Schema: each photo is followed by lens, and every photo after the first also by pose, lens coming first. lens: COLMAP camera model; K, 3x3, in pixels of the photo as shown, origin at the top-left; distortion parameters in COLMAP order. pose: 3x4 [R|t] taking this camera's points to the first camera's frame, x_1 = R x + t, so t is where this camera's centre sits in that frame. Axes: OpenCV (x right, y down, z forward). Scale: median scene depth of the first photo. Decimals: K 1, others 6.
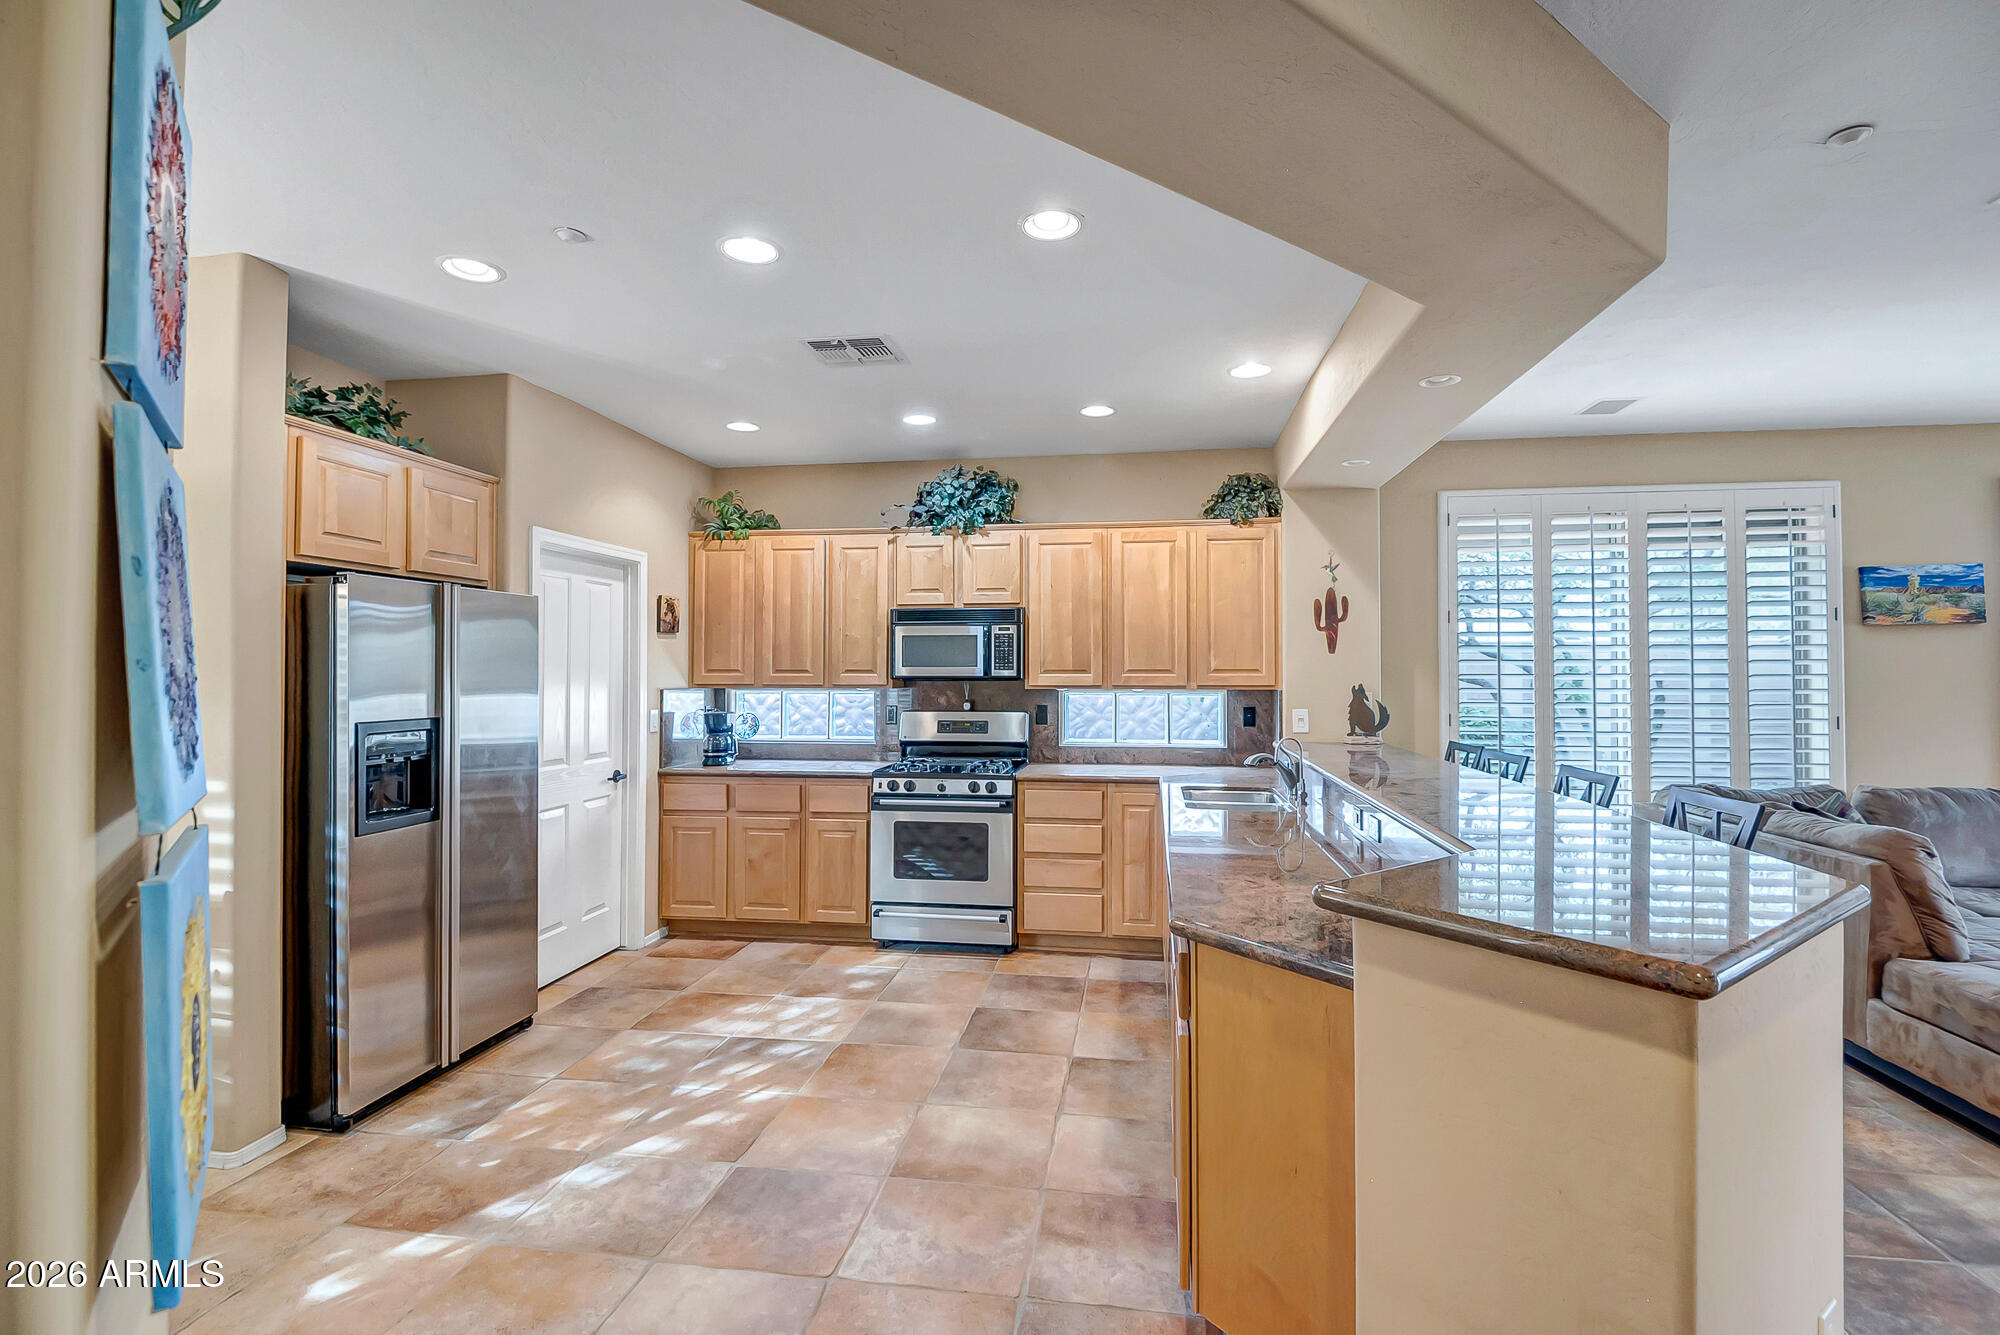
lens RADIAL K [[939.5, 0, 990.2], [0, 939.5, 662.0], [0, 0, 1]] dist [-0.003284, -0.012313]
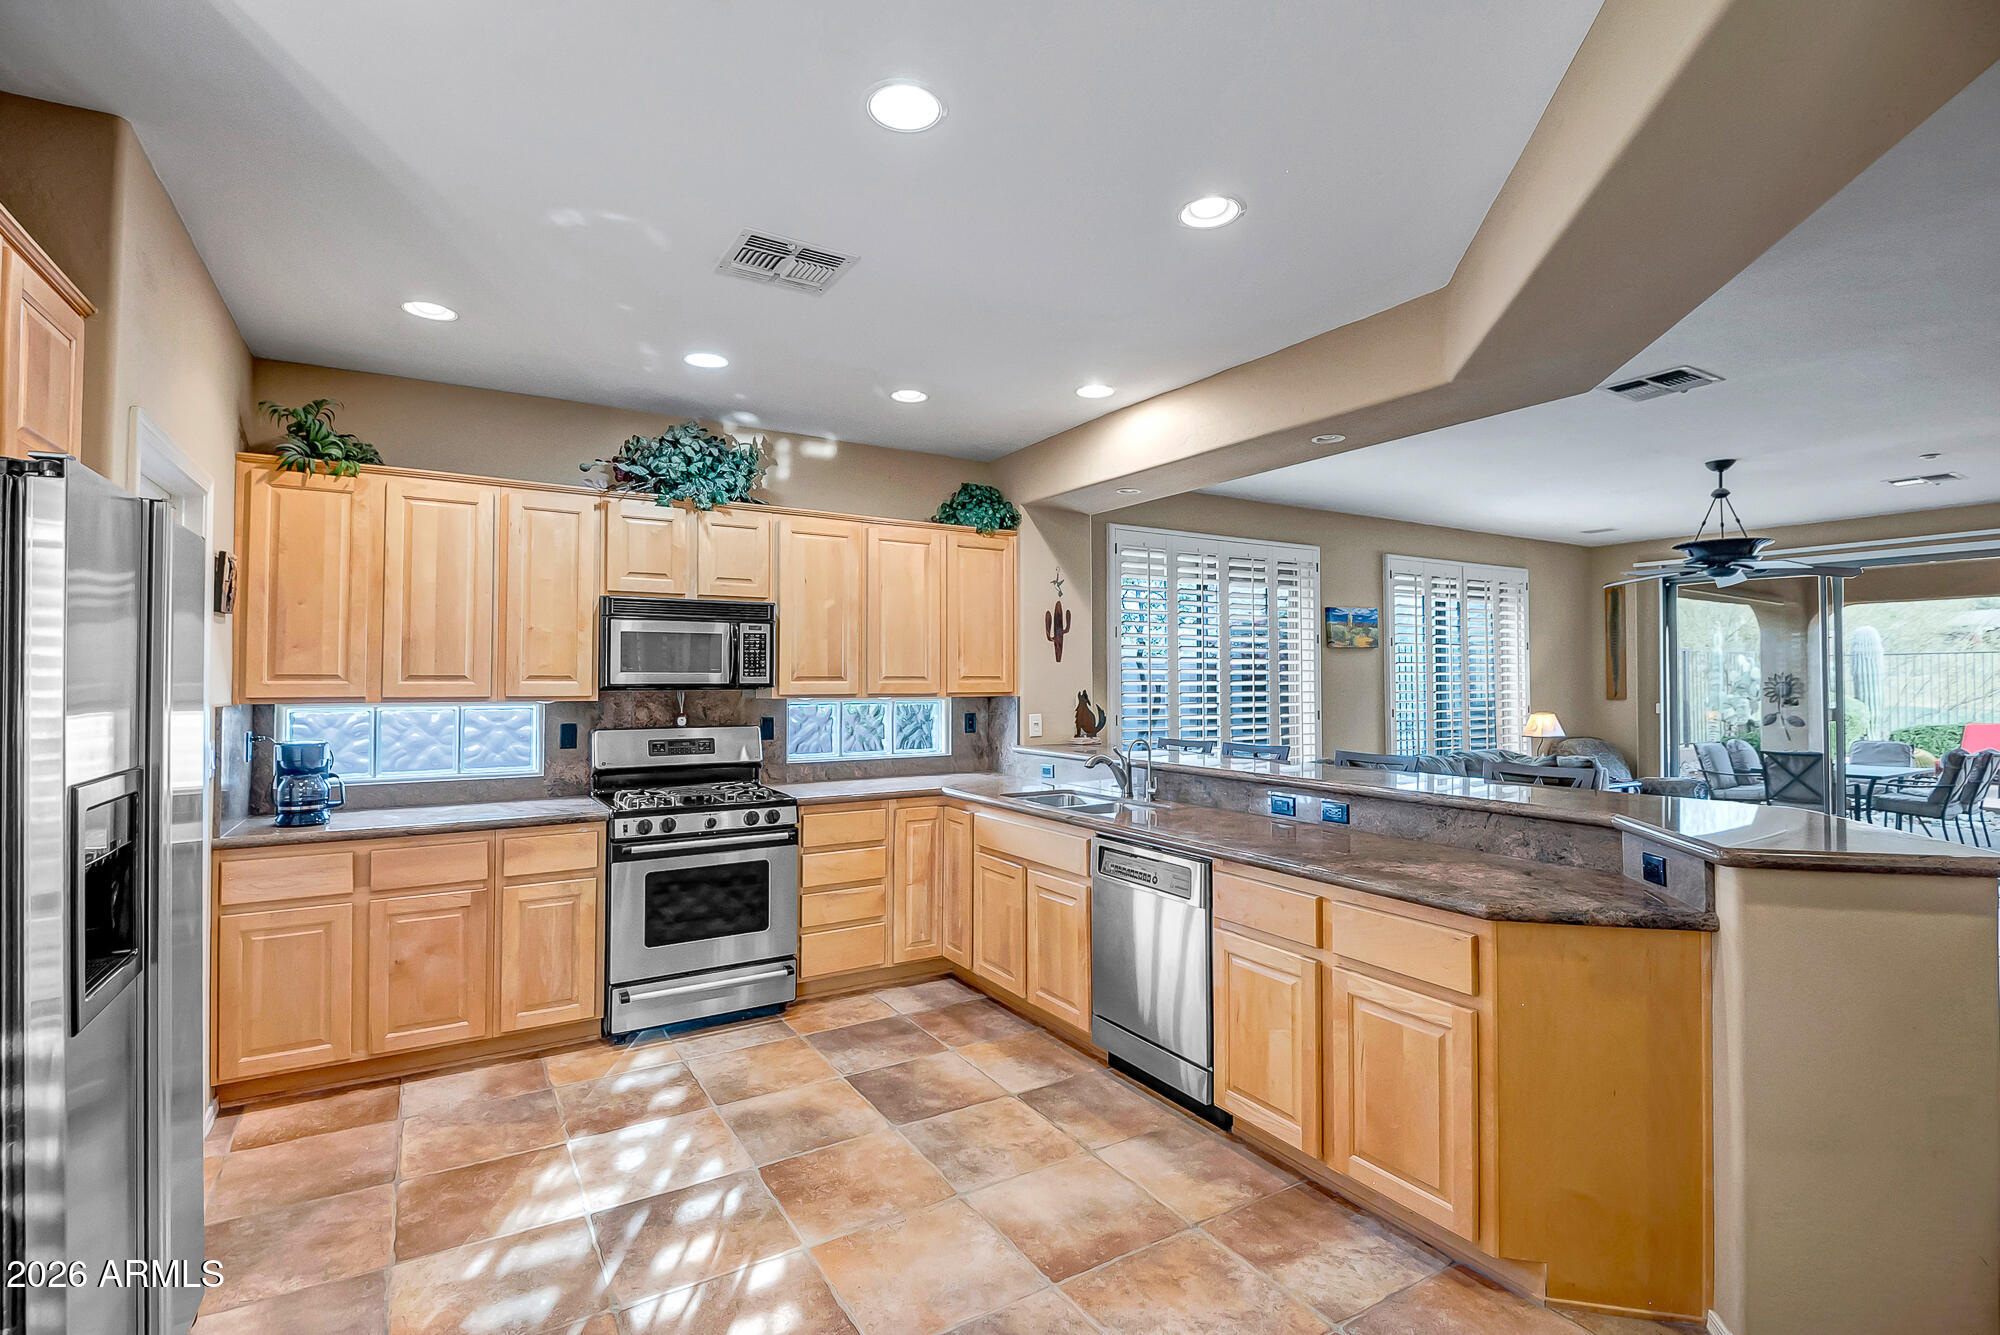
lens RADIAL K [[939.5, 0, 1014.3], [0, 939.5, 667.0], [0, 0, 1]] dist [-0.003284, -0.012313]
pose [[0.745583, 0.009529, 0.666344, -0.390760], [-0.008802, 0.999951, -0.004452, 0.001491], [-0.666354, -0.002546, 0.745631, 0.226841]]
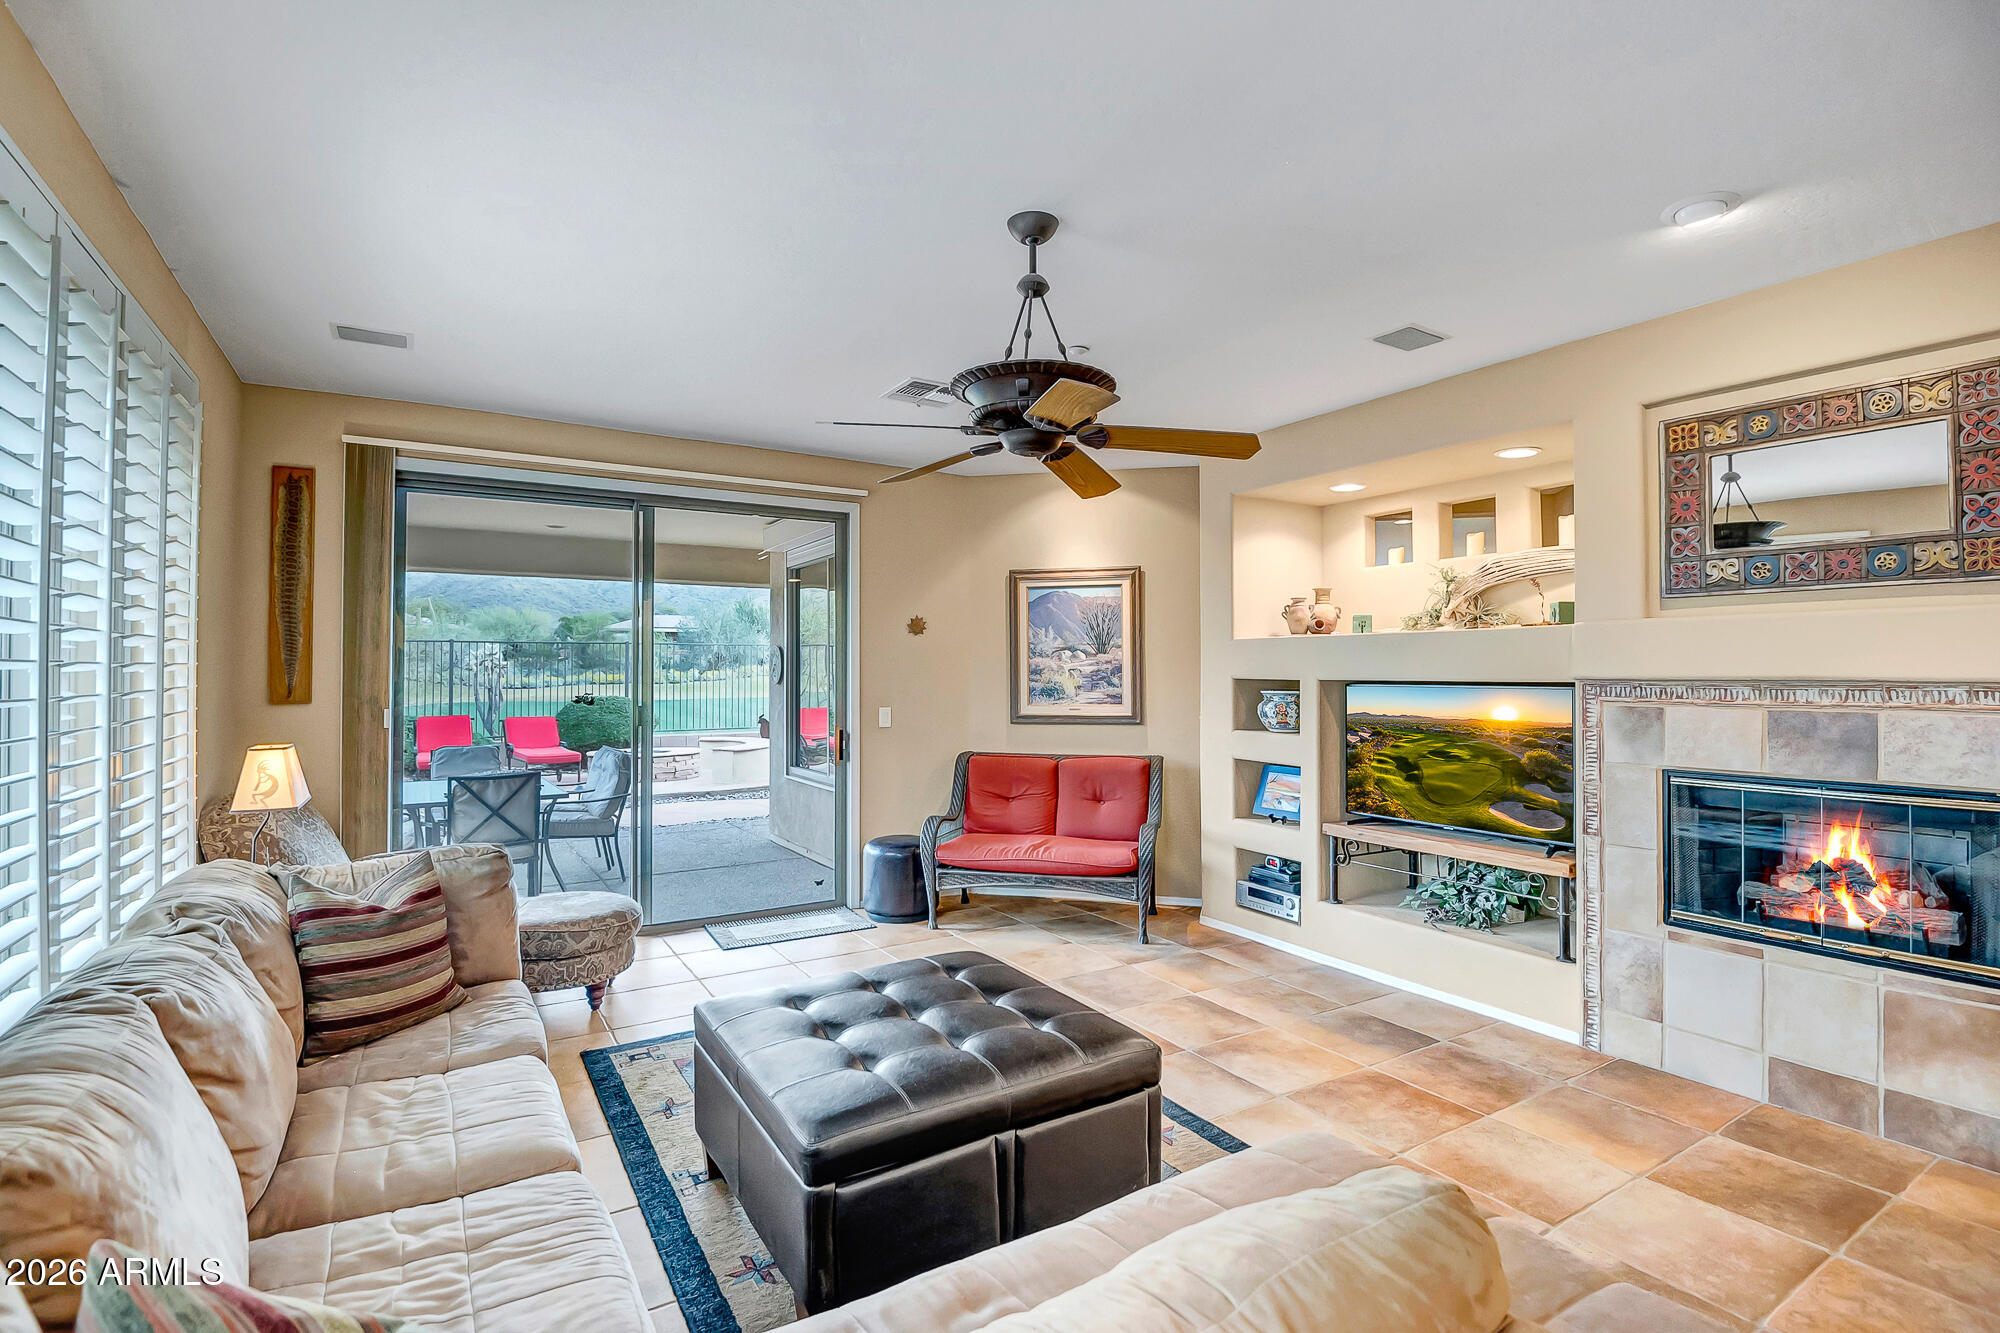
lens RADIAL K [[939.5, 0, 1006.2], [0, 939.5, 657.8], [0, 0, 1]] dist [-0.003284, -0.012313]
pose [[-0.656544, 0.011112, 0.754206, 0.585167], [-0.011340, 0.999633, -0.024600, 0.016418], [-0.754202, -0.024704, -0.656177, 0.878351]]
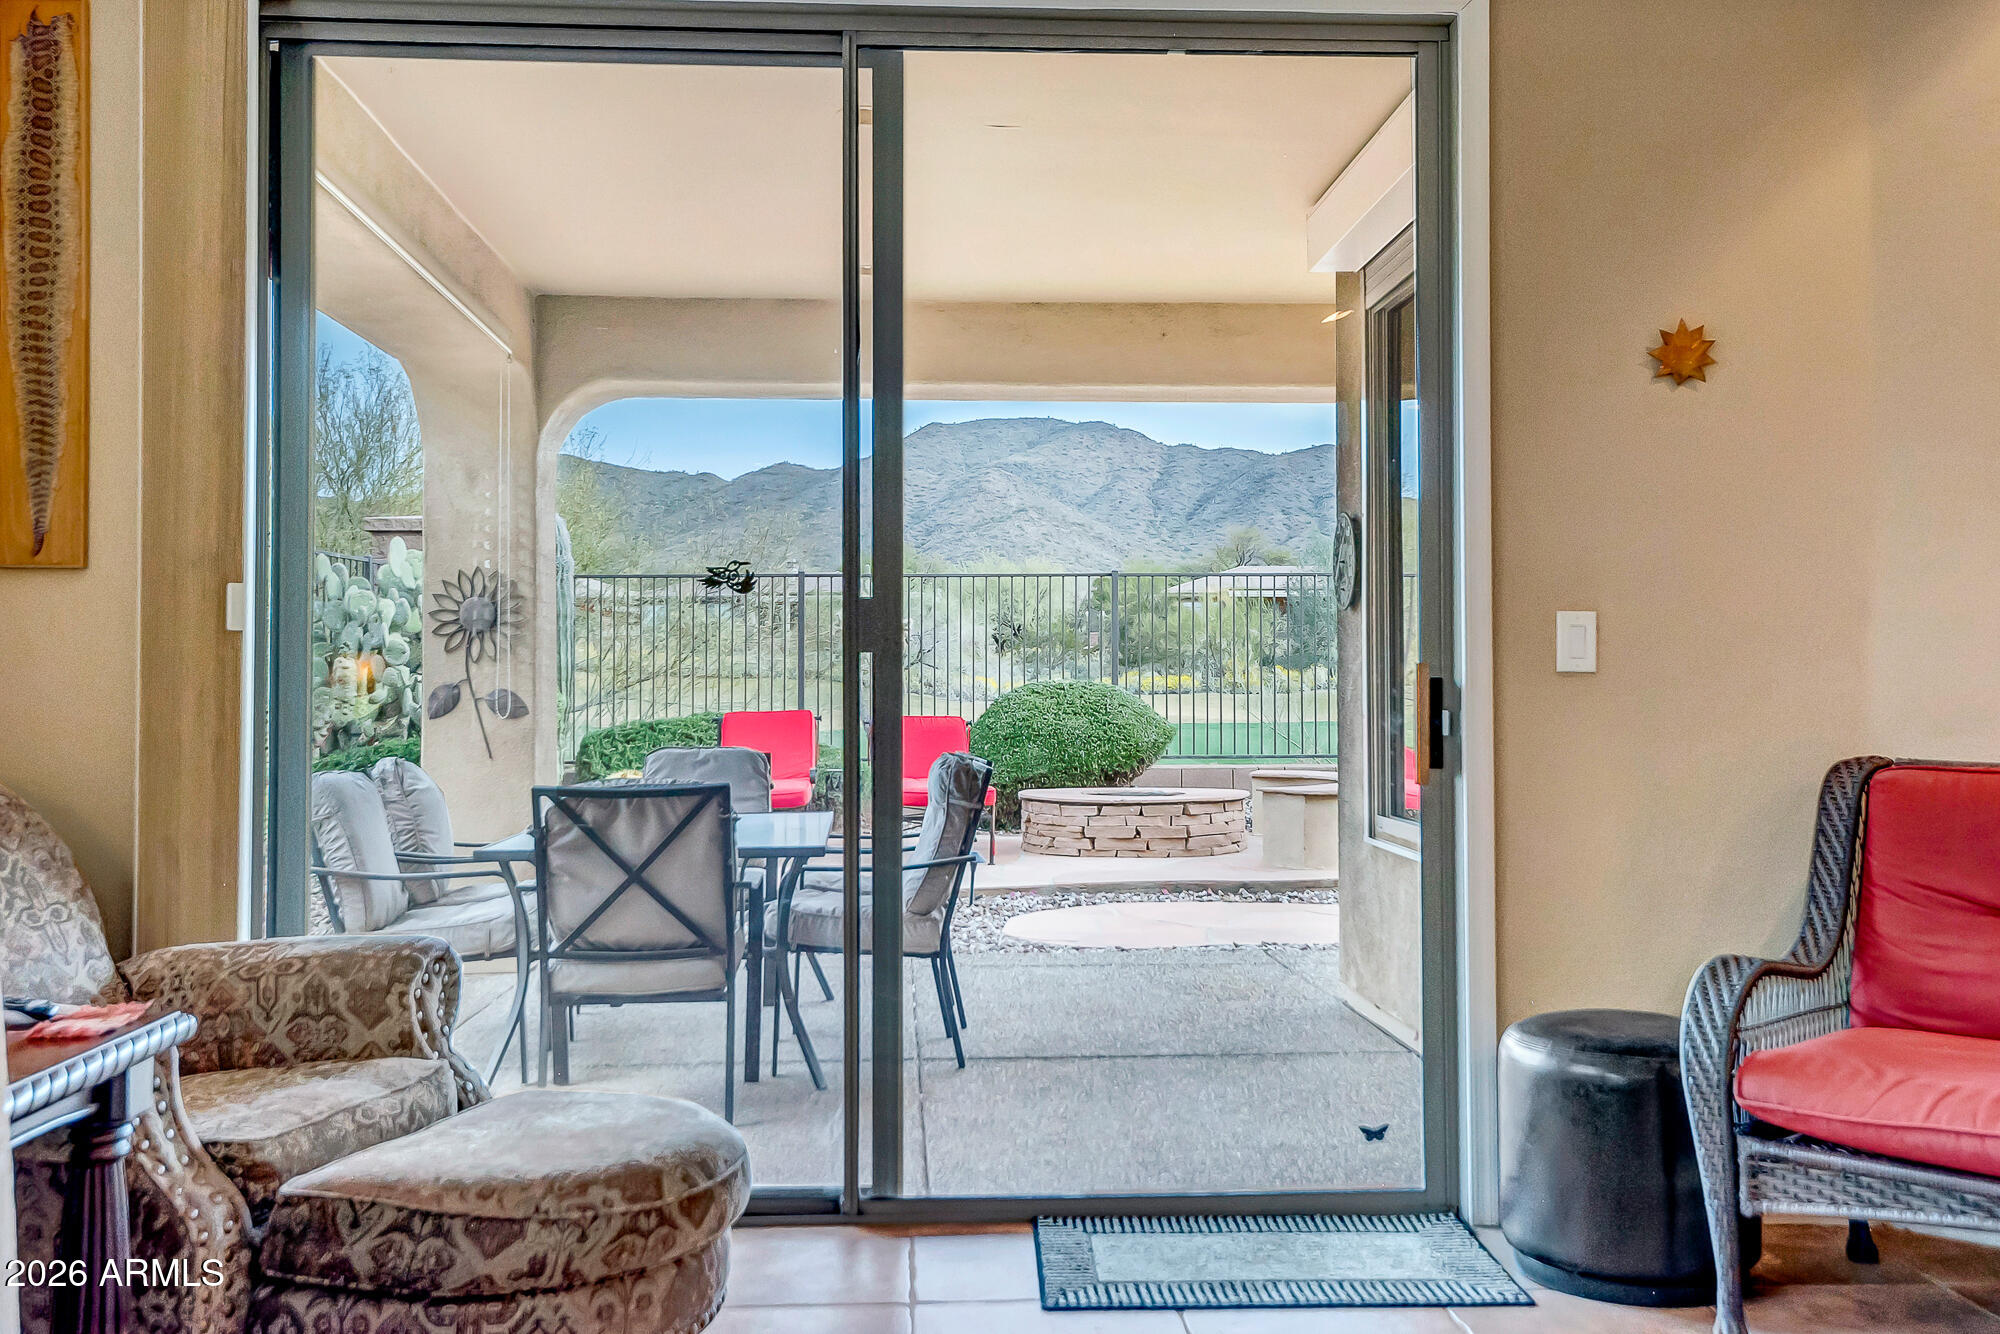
lens RADIAL K [[1863.2, 0, 994.8], [0, 1863.2, 645.2], [0, 0, 1]] dist [0.039336, 0.000000]
pose [[-0.216136, 0.016371, 0.976226, 0.901175], [-0.013343, 0.999717, -0.019719, 0.086246], [-0.976272, -0.017288, -0.215856, 0.598475]]
